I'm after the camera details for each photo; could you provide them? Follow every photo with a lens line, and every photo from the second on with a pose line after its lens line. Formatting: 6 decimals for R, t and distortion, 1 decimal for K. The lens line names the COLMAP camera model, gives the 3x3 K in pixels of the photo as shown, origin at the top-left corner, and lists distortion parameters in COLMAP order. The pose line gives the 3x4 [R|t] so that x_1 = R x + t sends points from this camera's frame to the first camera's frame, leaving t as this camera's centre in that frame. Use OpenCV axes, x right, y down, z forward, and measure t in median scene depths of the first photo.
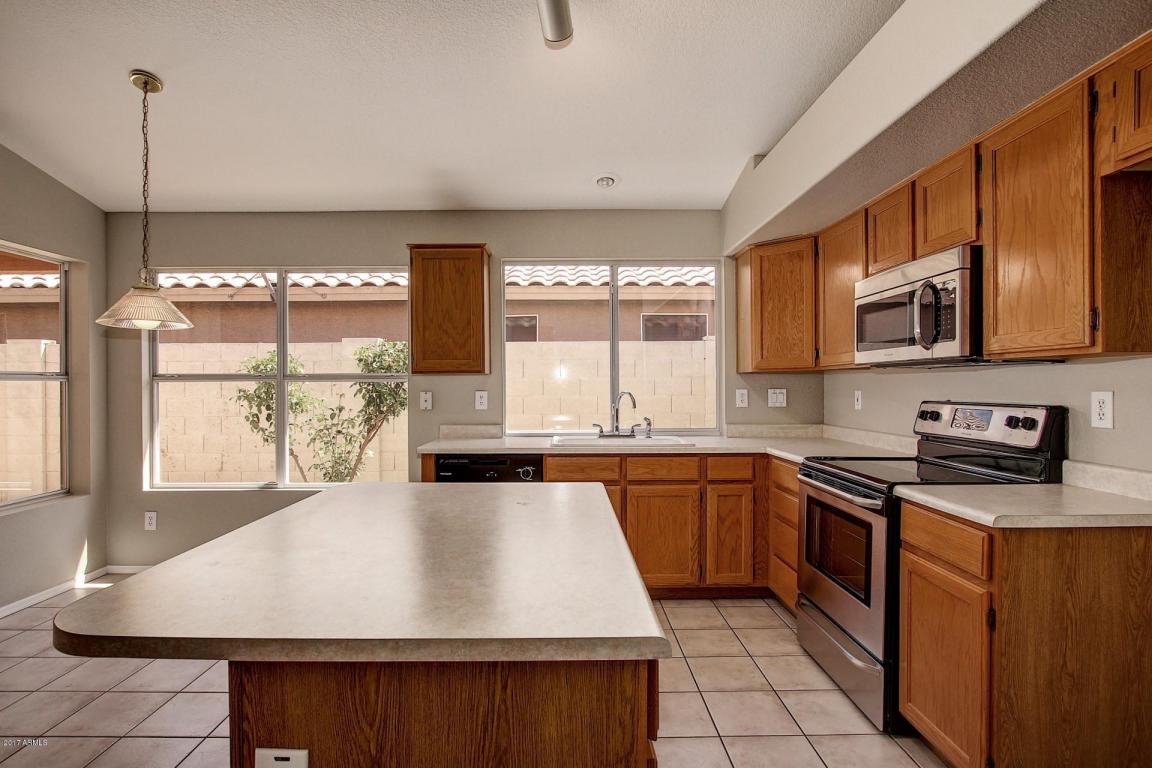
lens RADIAL K [[582.5, 0, 567.8], [0, 582.5, 389.6], [0, 0, 1]] dist [-0.022225, 0.001292]
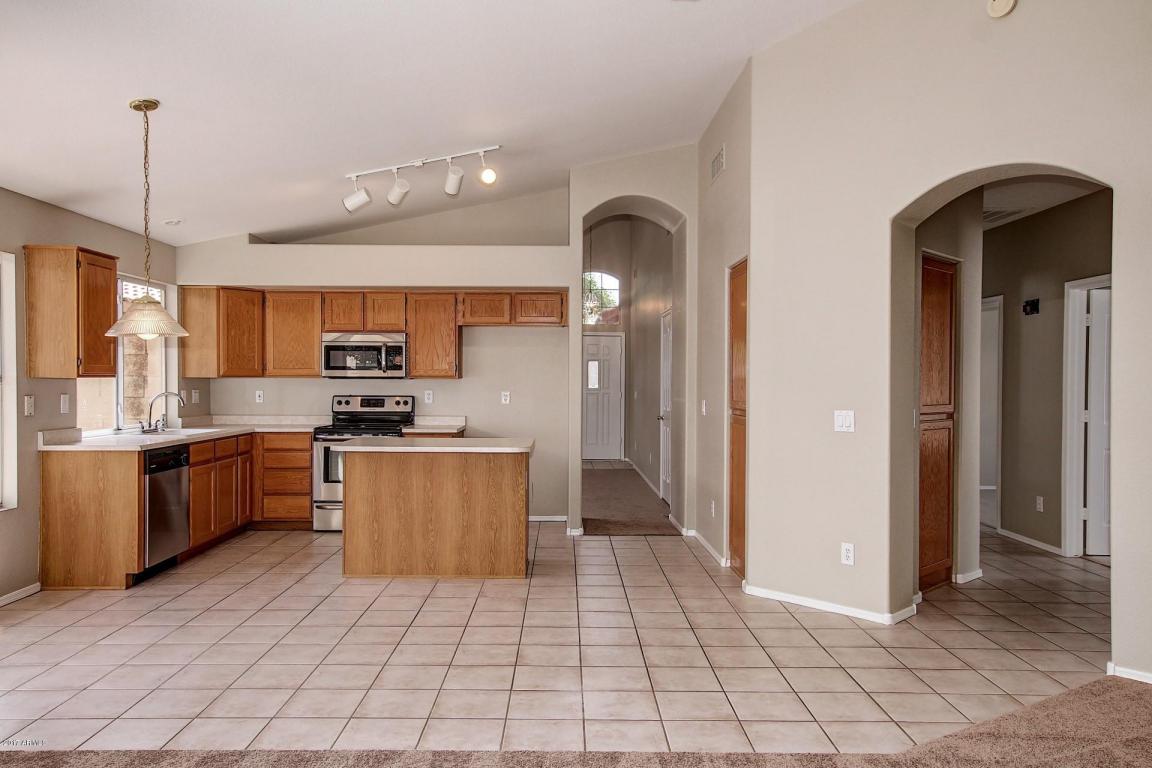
lens RADIAL K [[814.6, 0, 556.6], [0, 814.6, 391.1], [0, 0, 1]] dist [0.025706, 0.003377]
pose [[0.016348, -0.010790, 0.999808, -1.660891], [0.000973, 0.999941, 0.010775, -0.018674], [-0.999866, 0.000797, 0.016357, 0.159480]]
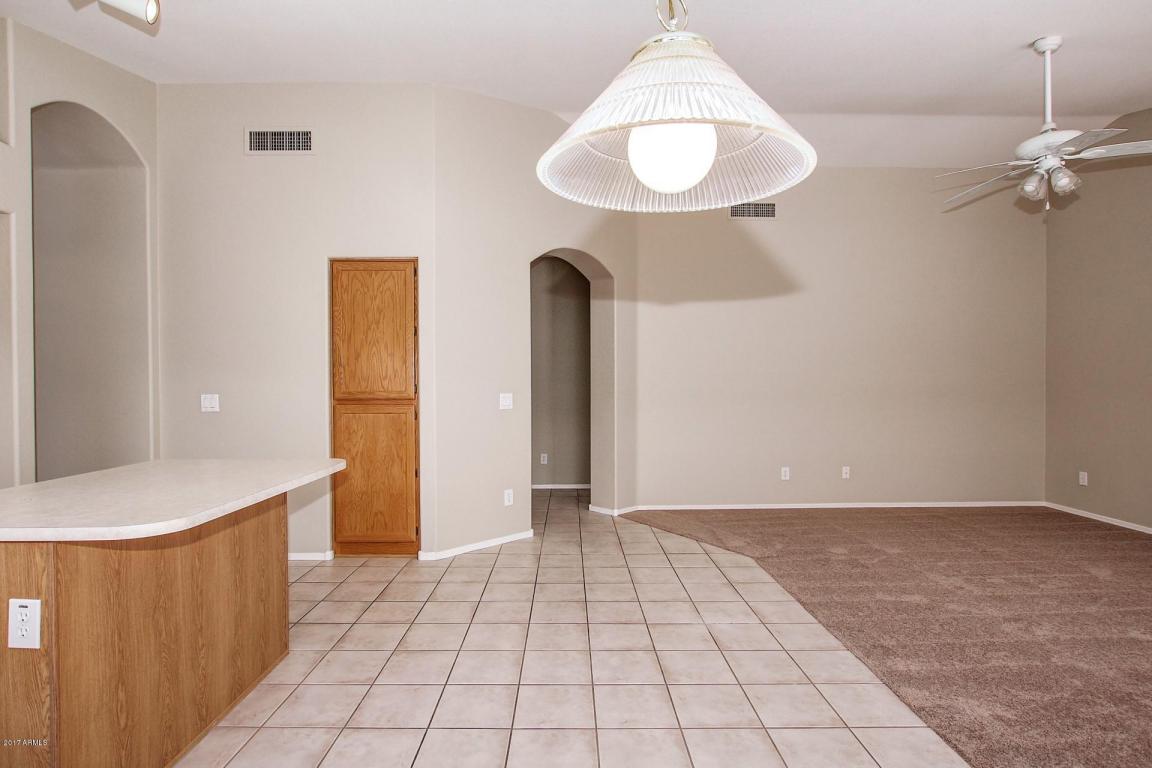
lens RADIAL K [[566.1, 0, 568.5], [0, 566.1, 390.5], [0, 0, 1]] dist [-0.013883, -0.001039]
pose [[-0.999969, 0.004165, 0.006655, -0.504828], [0.004295, 0.999800, 0.019531, -0.003957], [-0.006572, 0.019559, -0.999787, 0.966714]]
